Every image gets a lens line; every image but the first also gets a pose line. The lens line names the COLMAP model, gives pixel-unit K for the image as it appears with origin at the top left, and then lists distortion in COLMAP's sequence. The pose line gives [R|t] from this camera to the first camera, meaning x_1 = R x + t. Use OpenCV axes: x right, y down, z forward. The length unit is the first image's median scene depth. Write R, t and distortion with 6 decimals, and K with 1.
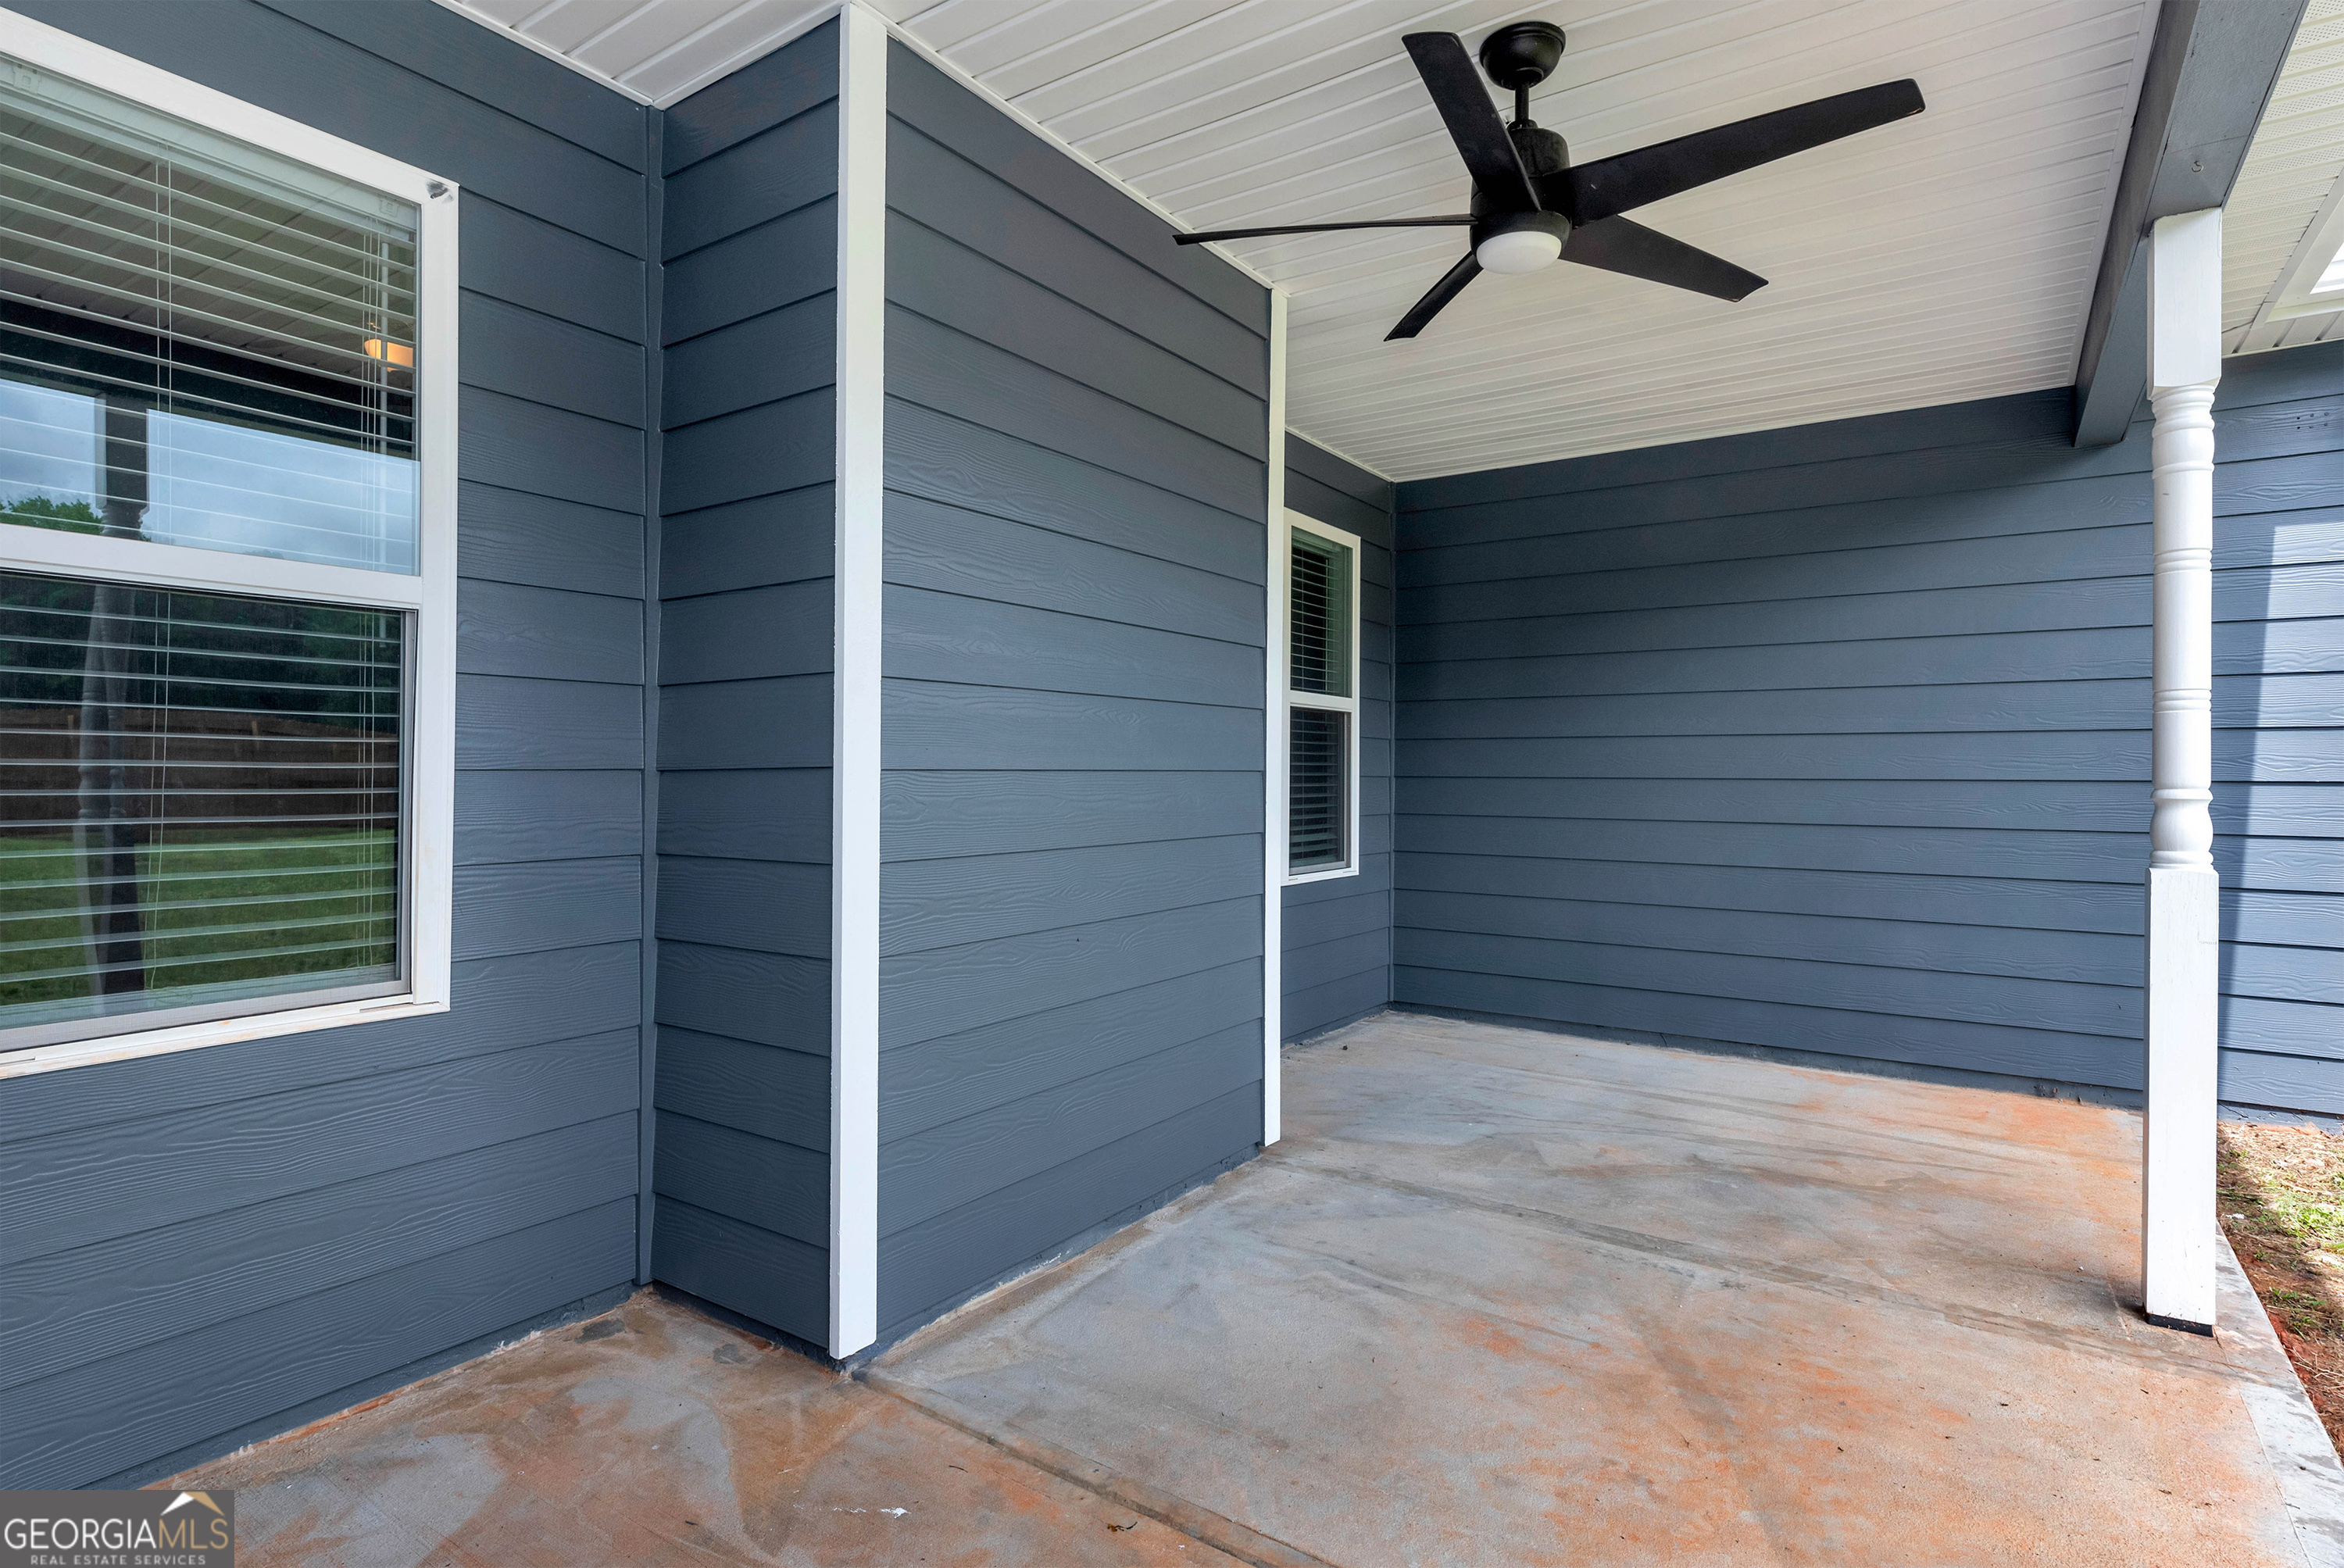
lens RADIAL K [[1152.4, 0, 1223.7], [0, 1152.4, 775.0], [0, 0, 1]] dist [0.001425, -0.000111]
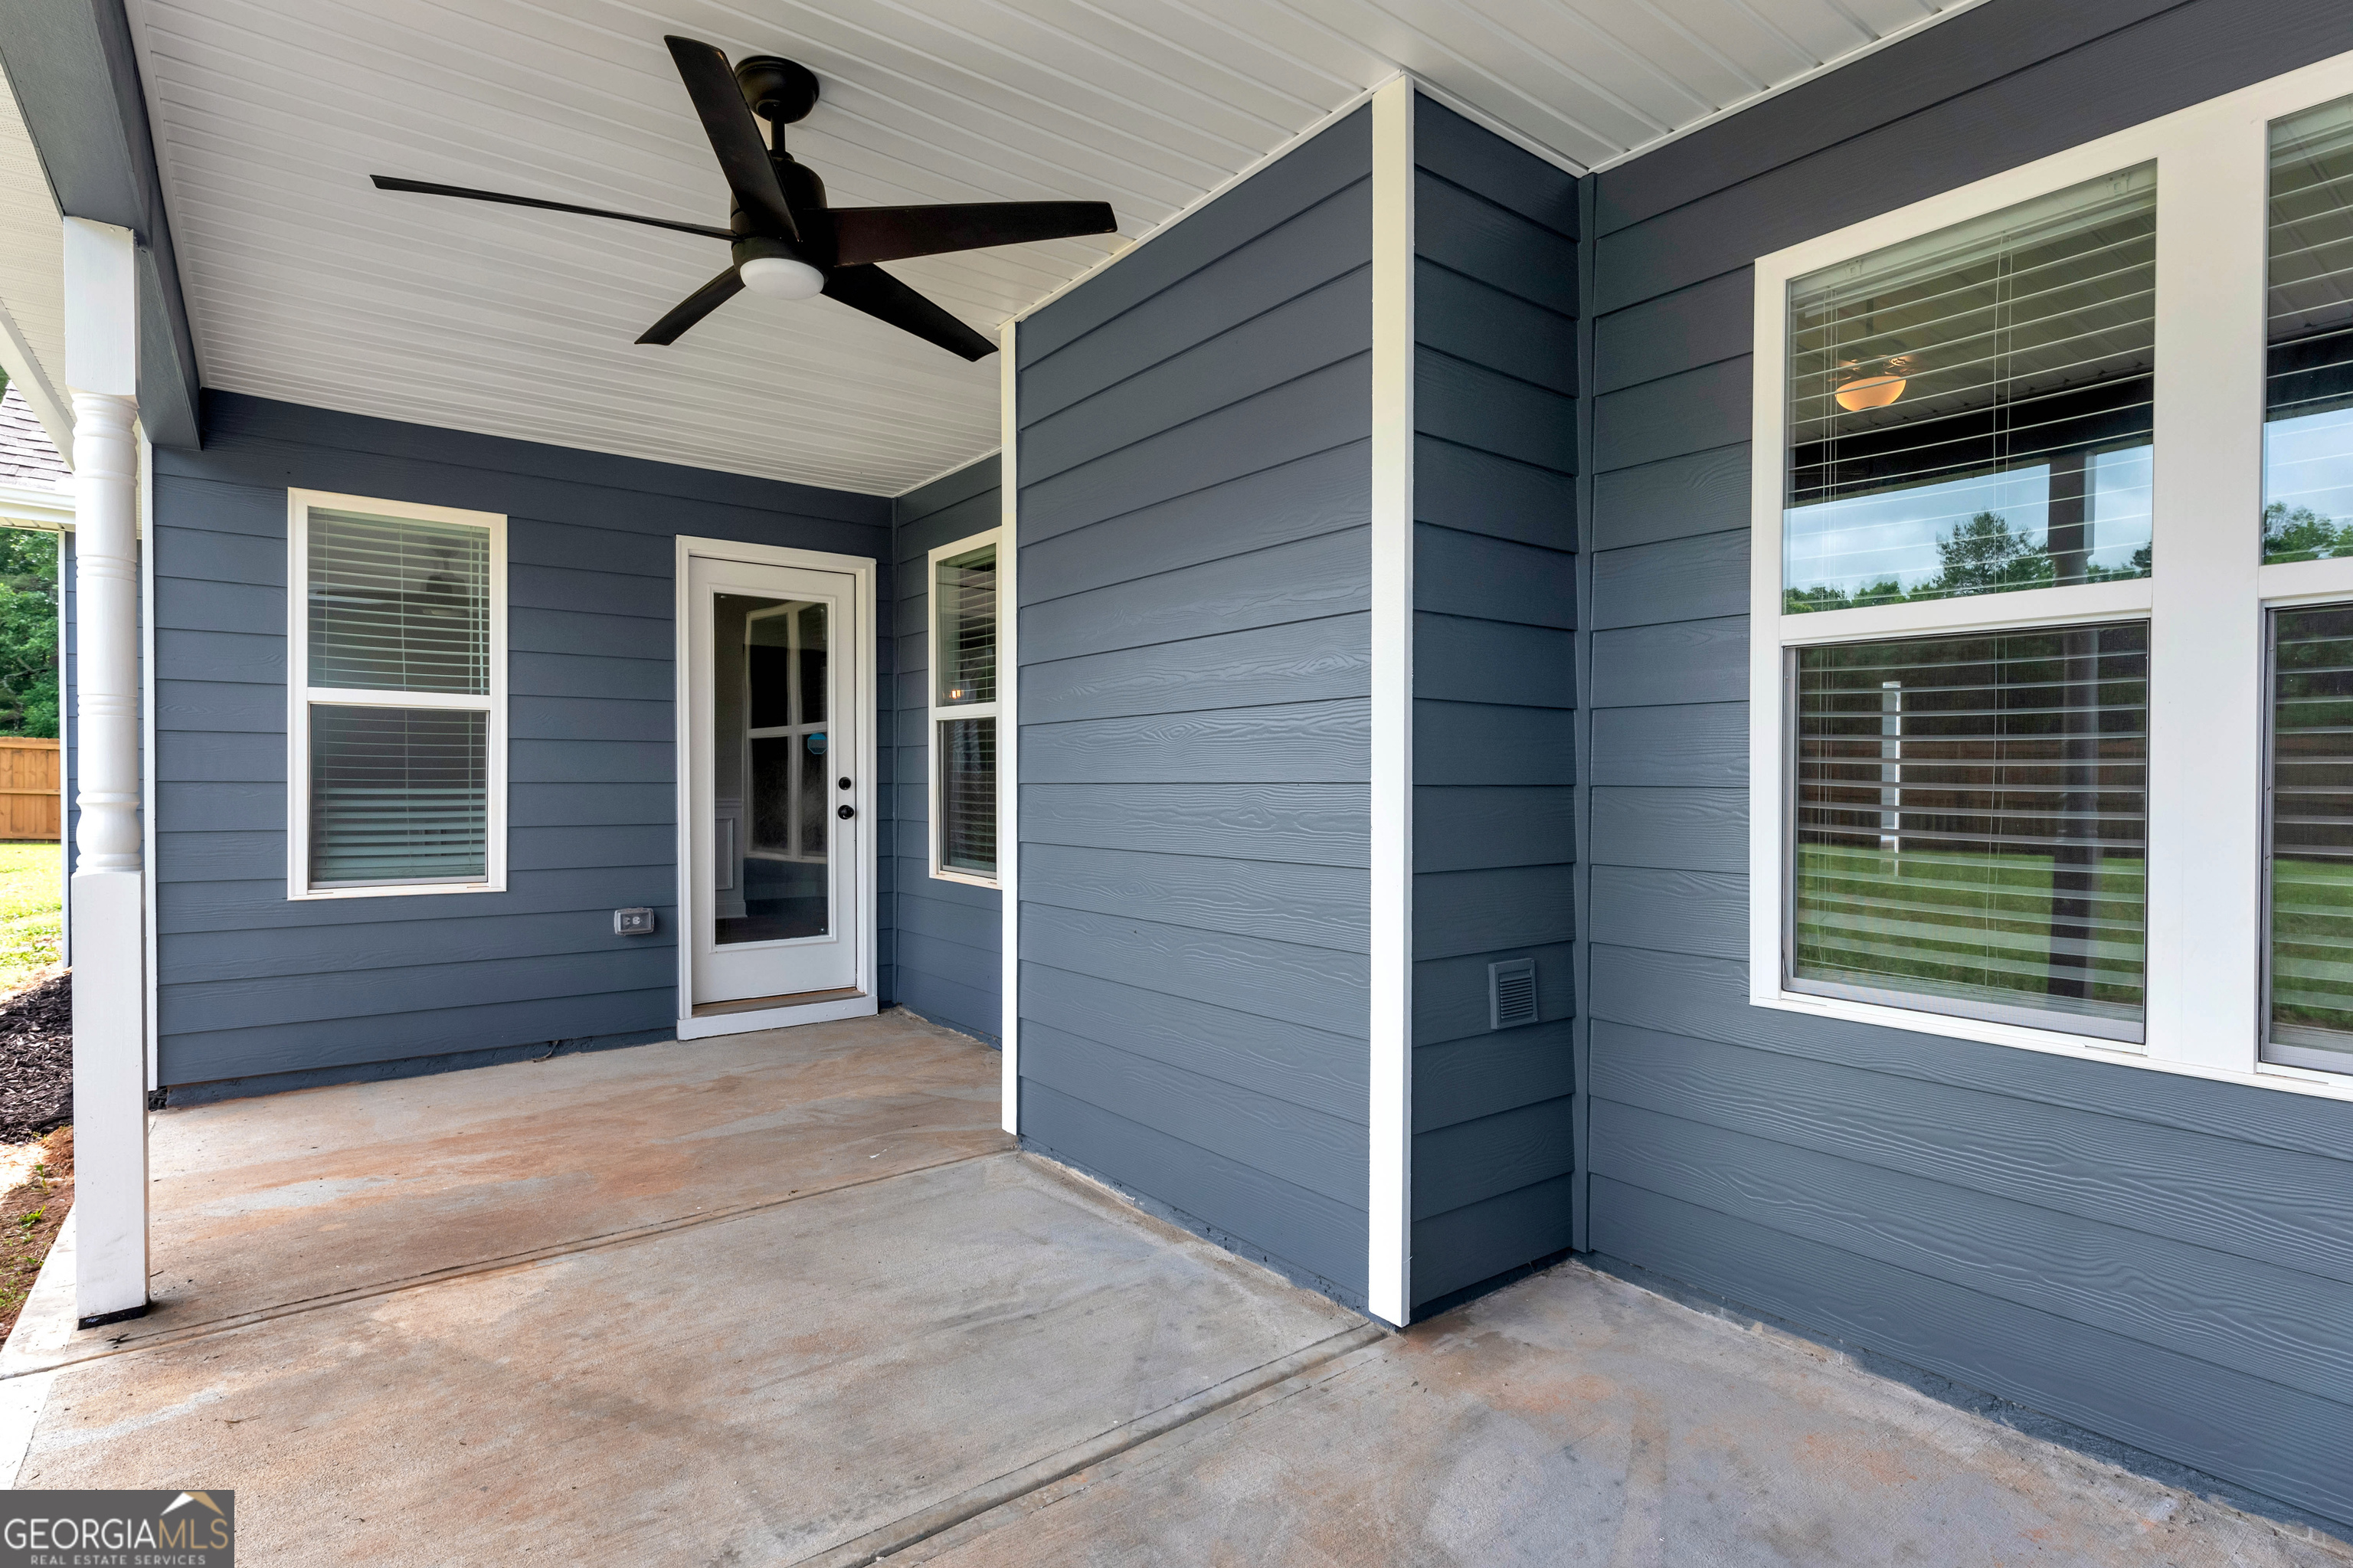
lens RADIAL K [[1156.9, 0, 1171.3], [0, 1156.9, 790.6], [0, 0, 1]] dist [0.001425, -0.000111]
pose [[-0.323331, -0.003288, -0.946280, 1.025997], [-0.011159, 0.999938, 0.000338, 0.001226], [0.946220, 0.010669, -0.323347, 1.511319]]
